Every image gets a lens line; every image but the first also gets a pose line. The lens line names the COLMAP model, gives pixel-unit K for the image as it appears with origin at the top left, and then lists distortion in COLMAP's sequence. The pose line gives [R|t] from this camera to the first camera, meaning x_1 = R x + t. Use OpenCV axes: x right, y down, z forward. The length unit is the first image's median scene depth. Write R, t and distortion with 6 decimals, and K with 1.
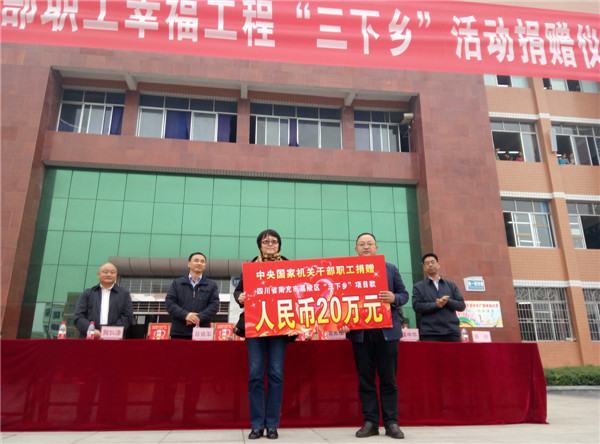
lens RADIAL K [[475.1, 0, 309.8], [0, 475.1, 221.4], [0, 0, 1]] dist [0.092540, -0.126560]
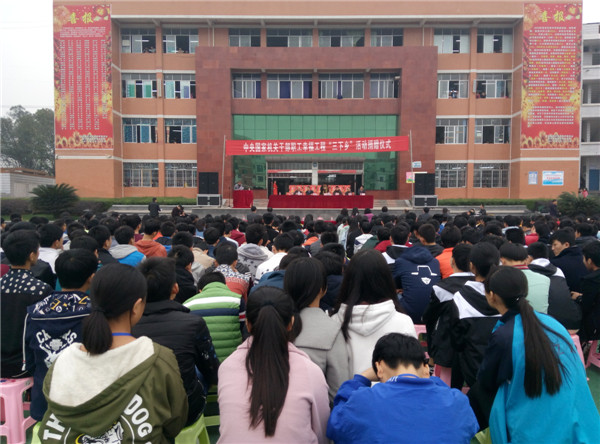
lens RADIAL K [[480.0, 0, 300.1], [0, 480.0, 234.3], [0, 0, 1]] dist [0.081686, -0.003681]
pose [[0.987754, 0.018726, -0.154892, 0.140321], [0.038935, 0.931776, 0.360939, -0.384271], [0.151084, -0.362550, 0.919636, -1.239424]]
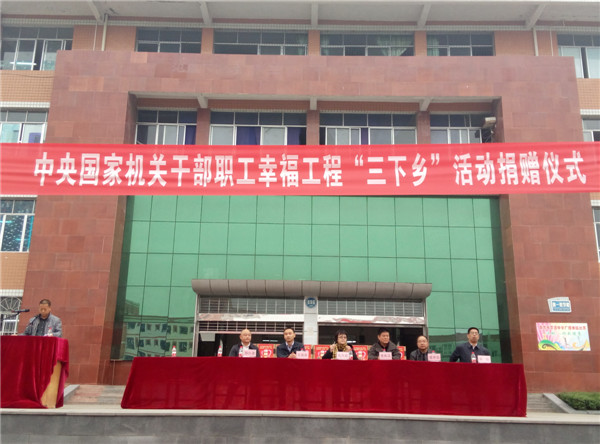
lens RADIAL K [[635.9, 0, 304.0], [0, 635.9, 213.3], [0, 0, 1]] dist [0.106498, -0.028517]
pose [[0.989362, -0.019236, -0.144200, 0.027619], [0.021686, 0.999646, 0.015435, -0.072422], [0.143852, -0.018398, 0.989428, -0.299108]]
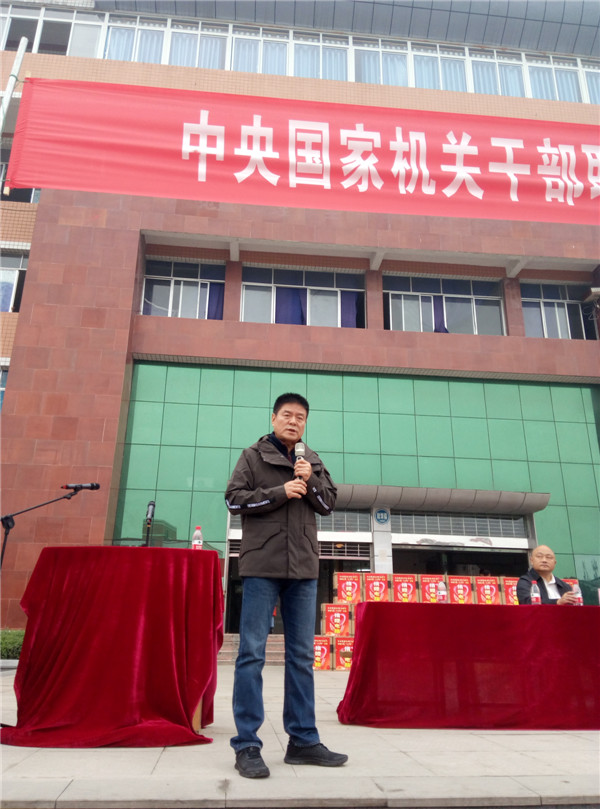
lens RADIAL K [[647.2, 0, 300.0], [0, 647.2, 404.5], [0, 0, 1]] dist [0.081686, -0.003681]
pose [[0.998707, 0.005741, -0.050508, -0.213665], [-0.007511, 0.999361, -0.034932, -0.008077], [0.050275, 0.035267, 0.998113, -0.025984]]
